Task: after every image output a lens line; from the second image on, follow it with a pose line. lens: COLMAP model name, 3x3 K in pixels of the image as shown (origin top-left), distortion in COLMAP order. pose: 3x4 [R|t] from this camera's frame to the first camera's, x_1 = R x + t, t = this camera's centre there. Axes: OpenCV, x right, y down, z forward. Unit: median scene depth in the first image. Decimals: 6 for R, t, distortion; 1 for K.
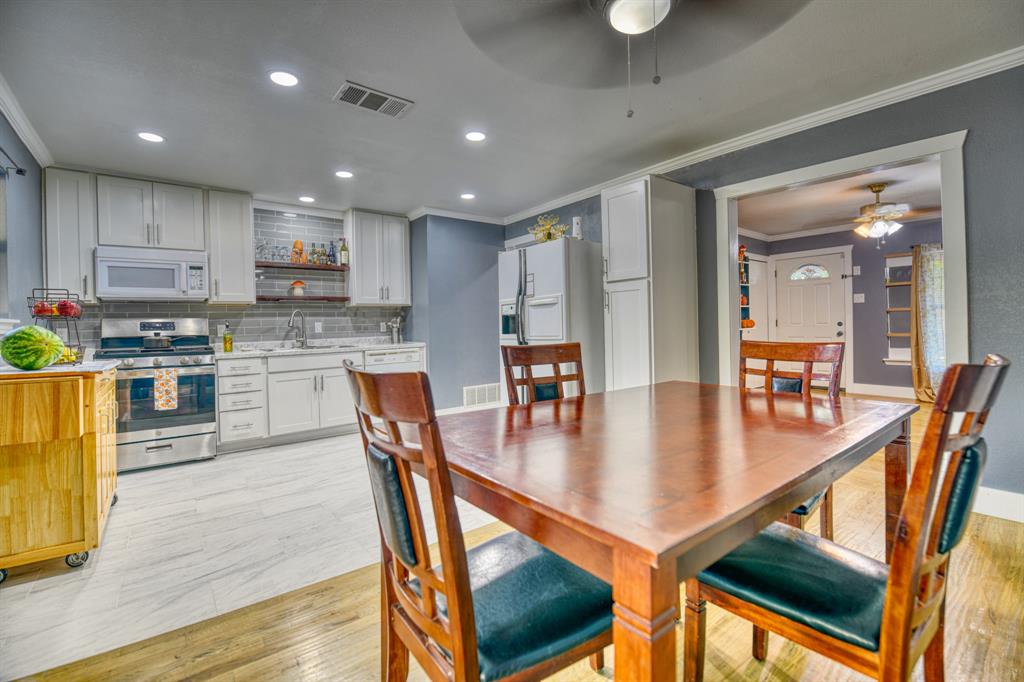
lens RADIAL K [[446.1, 0, 510.2], [0, 446.1, 325.9], [0, 0, 1]] dist [-0.000809, -0.000194]
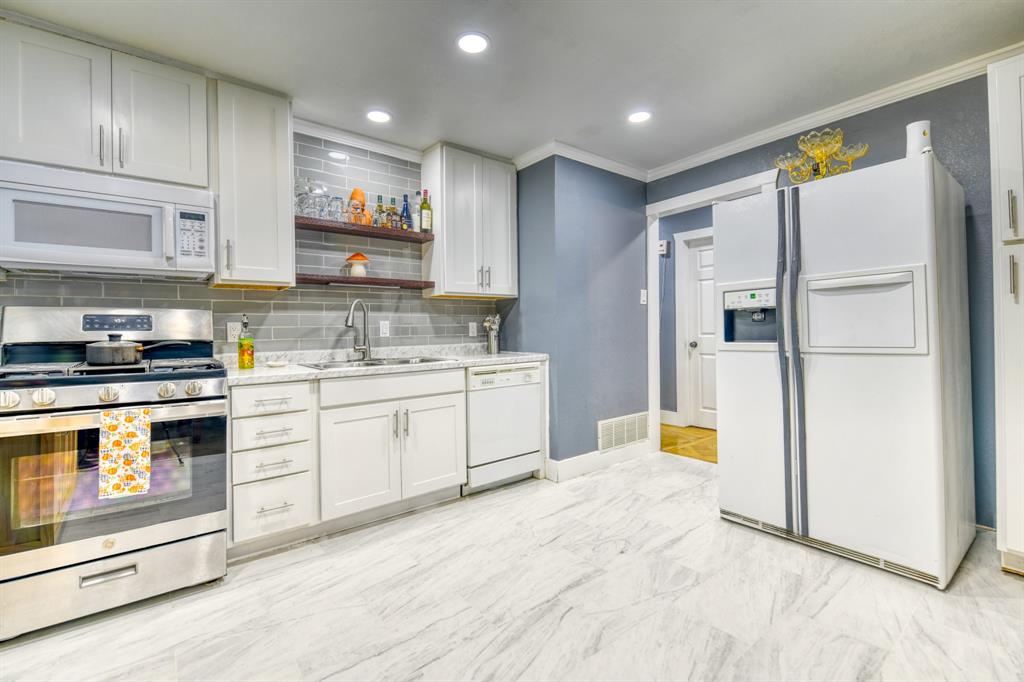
lens RADIAL K [[444.3, 0, 510.4], [0, 444.3, 327.2], [0, 0, 1]] dist [0.004050, -0.000167]
pose [[0.999894, 0.008629, 0.011728, -0.293644], [-0.008510, 0.999912, -0.010156, 0.007148], [-0.011814, 0.010055, 0.999880, 0.413612]]
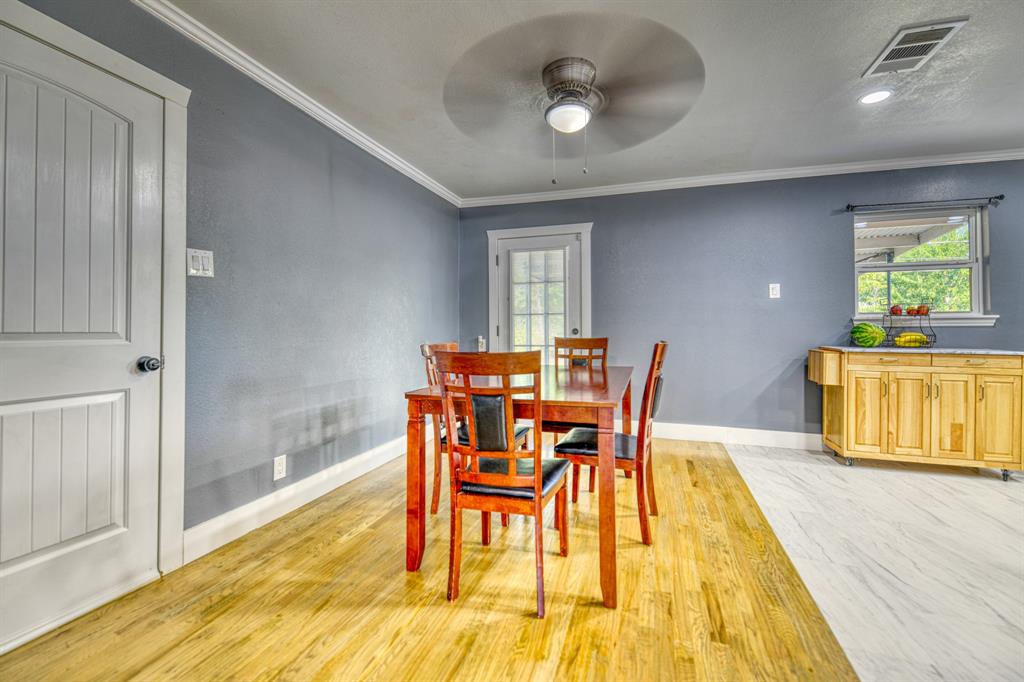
lens RADIAL K [[444.3, 0, 510.4], [0, 444.3, 327.2], [0, 0, 1]] dist [0.004050, -0.000167]
pose [[-0.832859, 0.018478, -0.553176, 0.474395], [0.020092, 0.999793, 0.003147, -0.005834], [0.553120, -0.008493, -0.833058, 0.784766]]
